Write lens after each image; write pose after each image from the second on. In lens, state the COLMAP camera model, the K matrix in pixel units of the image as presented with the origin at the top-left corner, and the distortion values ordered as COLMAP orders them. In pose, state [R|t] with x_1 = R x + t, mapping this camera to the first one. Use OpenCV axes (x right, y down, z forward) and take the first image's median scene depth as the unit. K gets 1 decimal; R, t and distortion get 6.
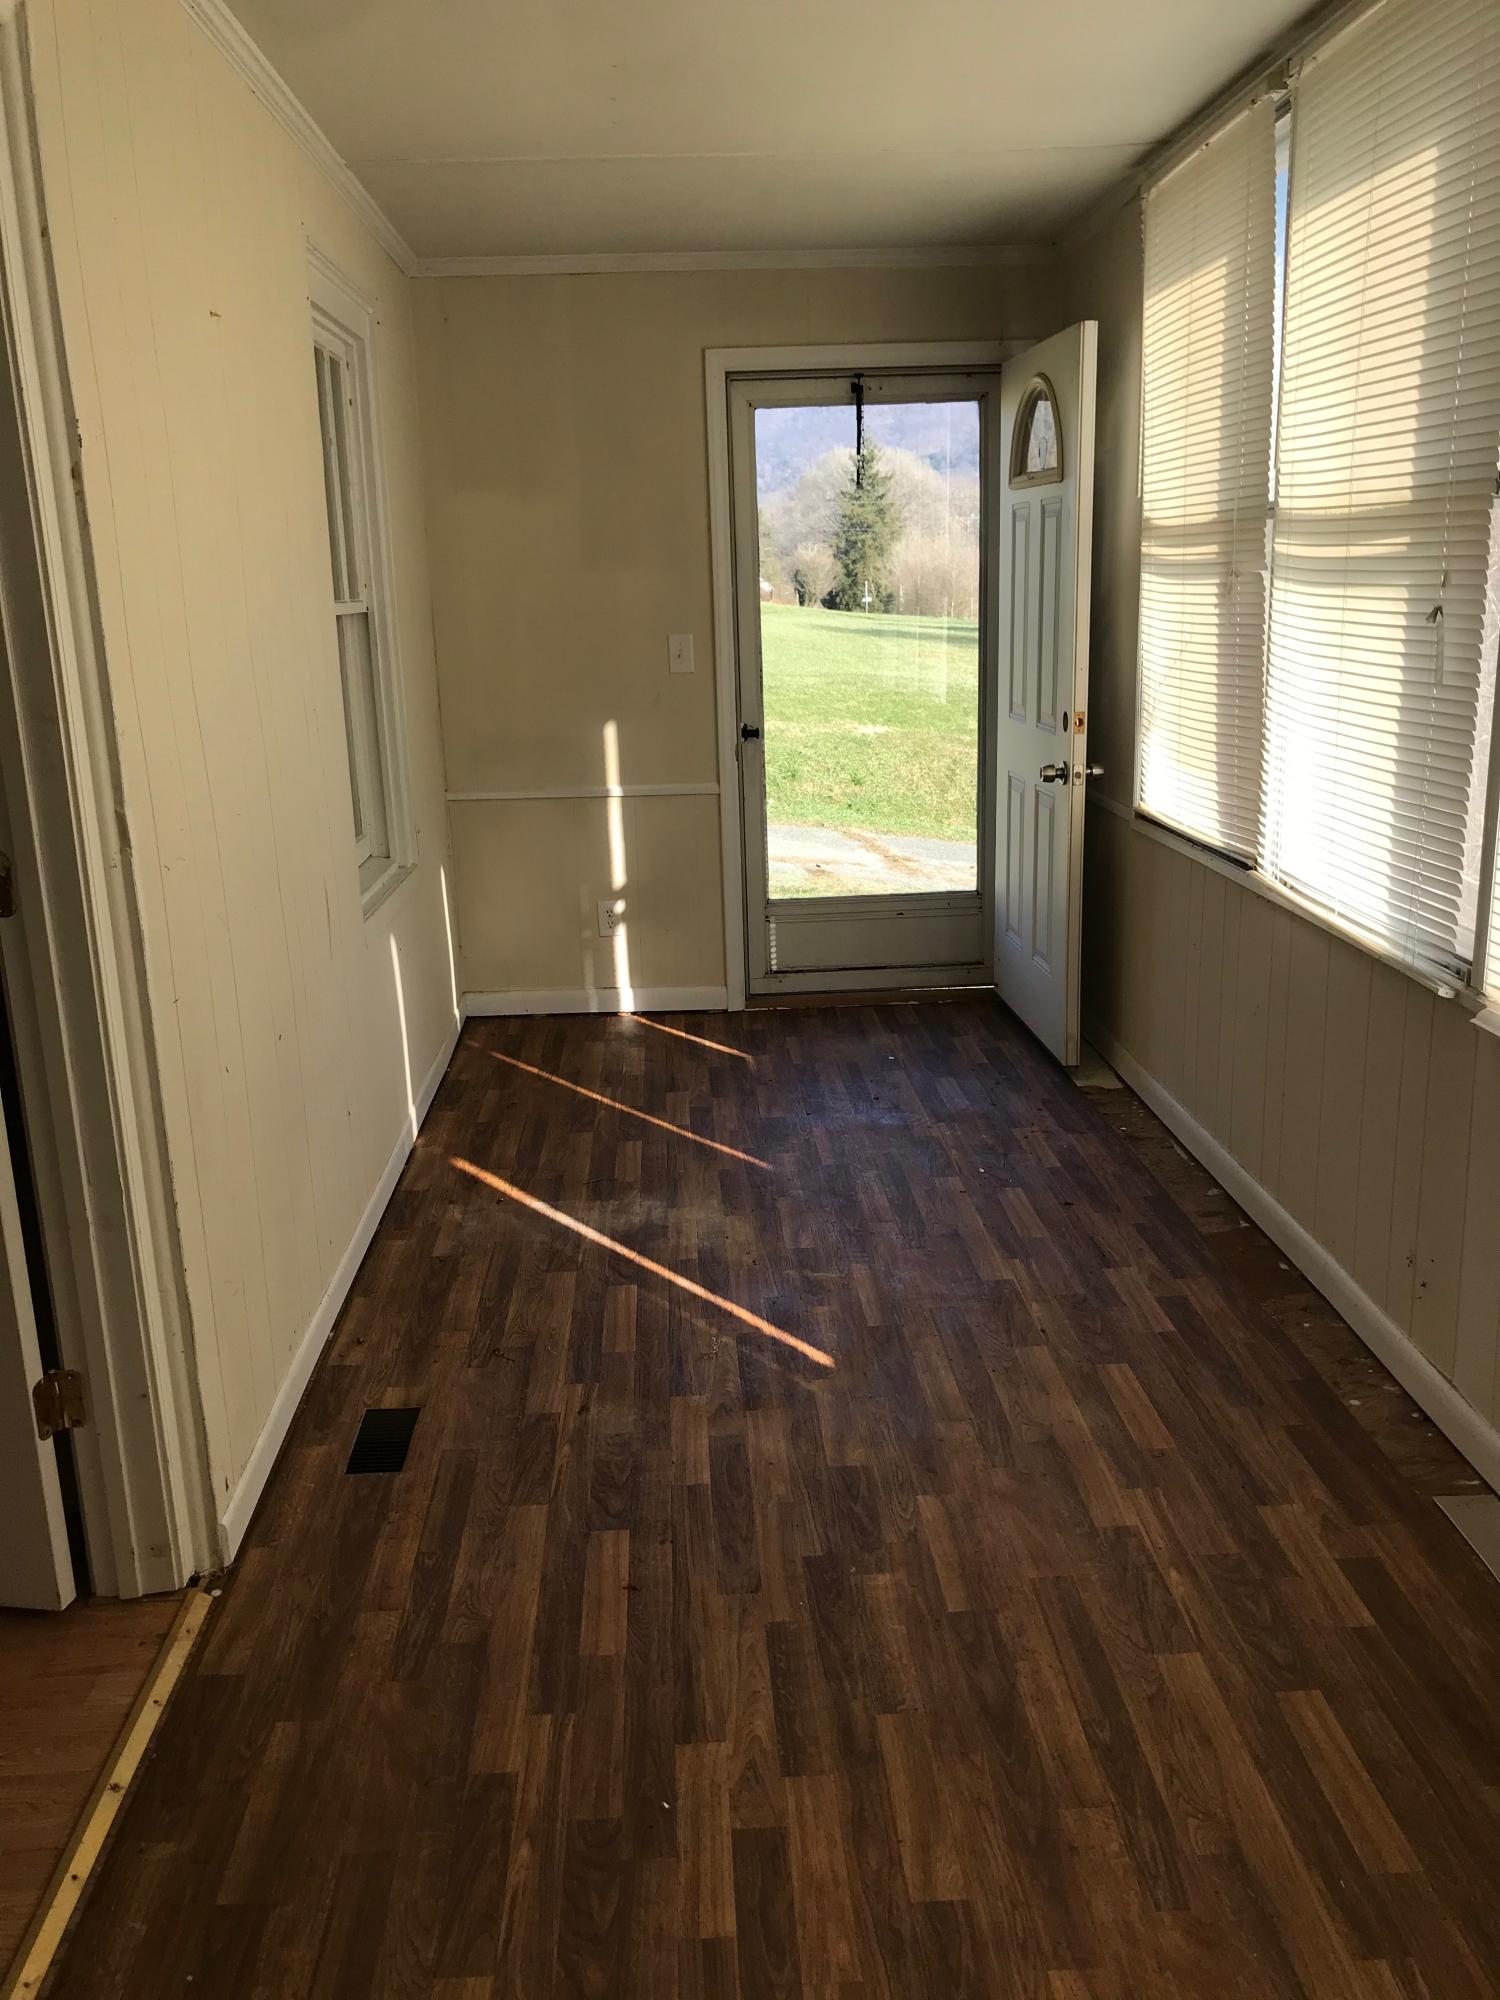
lens RADIAL K [[1632.5, 0, 750.0], [0, 1632.5, 1000.0], [0, 0, 1]] dist [0.040834, -0.052925]
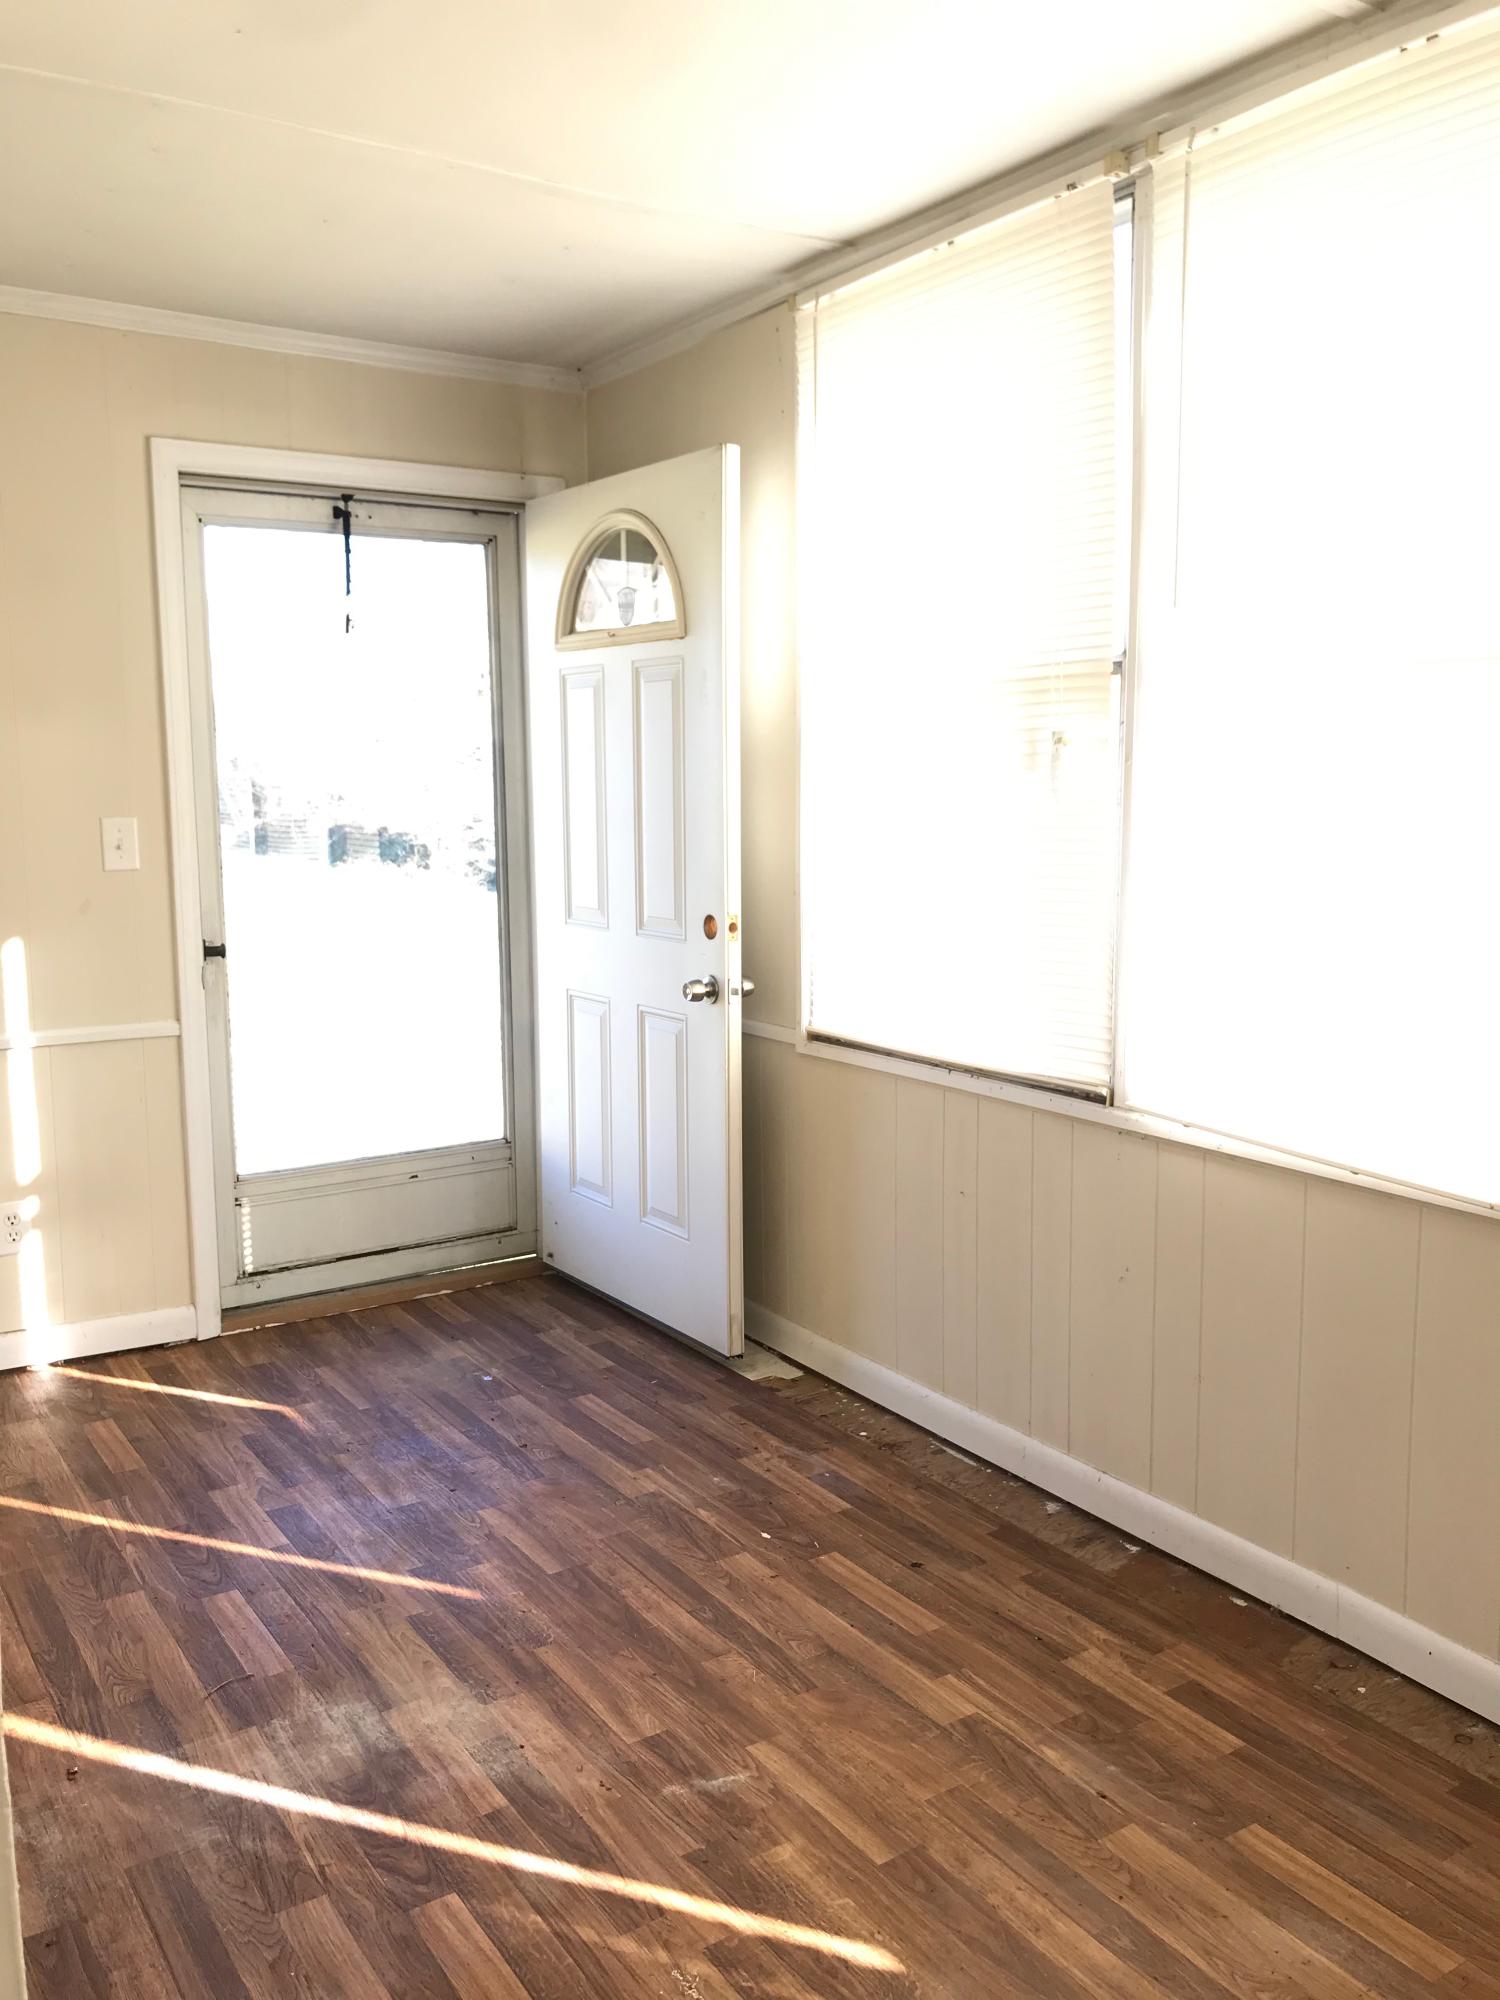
lens RADIAL K [[1649.2, 0, 753.4], [0, 1649.2, 976.6], [0, 0, 1]] dist [0.011409, 0.001643]
pose [[0.858843, -0.036890, 0.510909, -0.280474], [0.107032, 0.988311, -0.108561, -0.076169], [-0.500933, 0.147921, 0.852752, 0.415749]]
